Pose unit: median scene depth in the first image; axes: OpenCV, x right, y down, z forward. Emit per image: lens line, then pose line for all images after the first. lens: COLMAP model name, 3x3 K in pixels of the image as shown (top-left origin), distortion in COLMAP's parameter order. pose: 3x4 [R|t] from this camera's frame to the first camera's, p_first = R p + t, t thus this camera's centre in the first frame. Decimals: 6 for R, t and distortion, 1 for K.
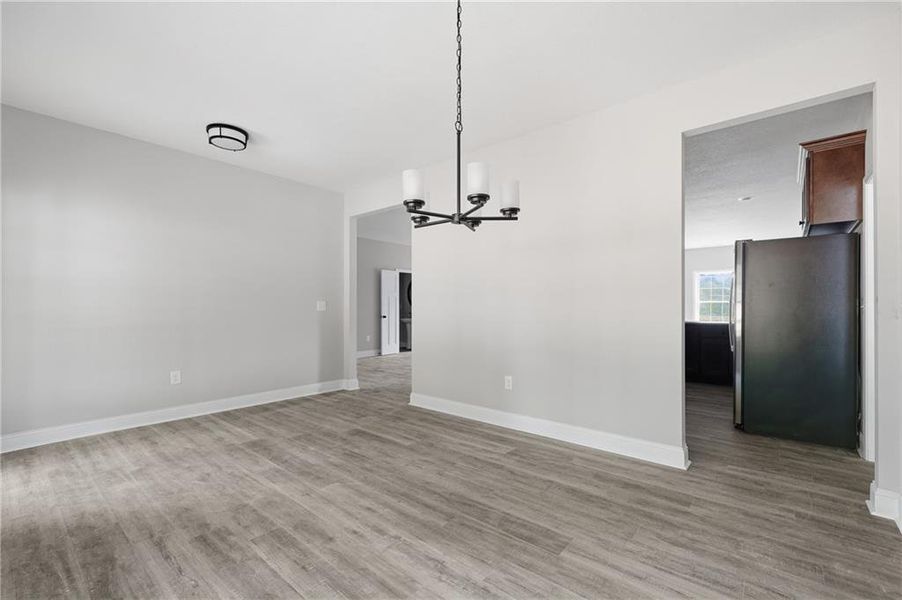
lens RADIAL K [[402.9, 0, 452.1], [0, 402.9, 306.5], [0, 0, 1]] dist [0.007751, 0.000825]
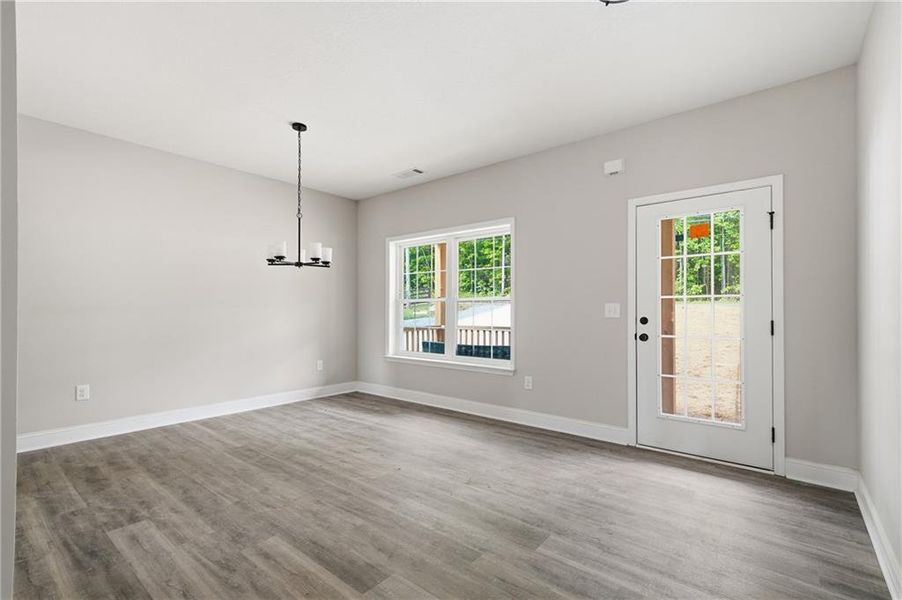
lens RADIAL K [[413.6, 0, 453.3], [0, 413.6, 307.2], [0, 0, 1]] dist [0.009683, 0.000541]
pose [[-0.999748, 0.000961, -0.022431, -0.434572], [0.001172, 0.999955, -0.009429, 0.001128], [0.022421, -0.009453, -0.999704, 1.940424]]
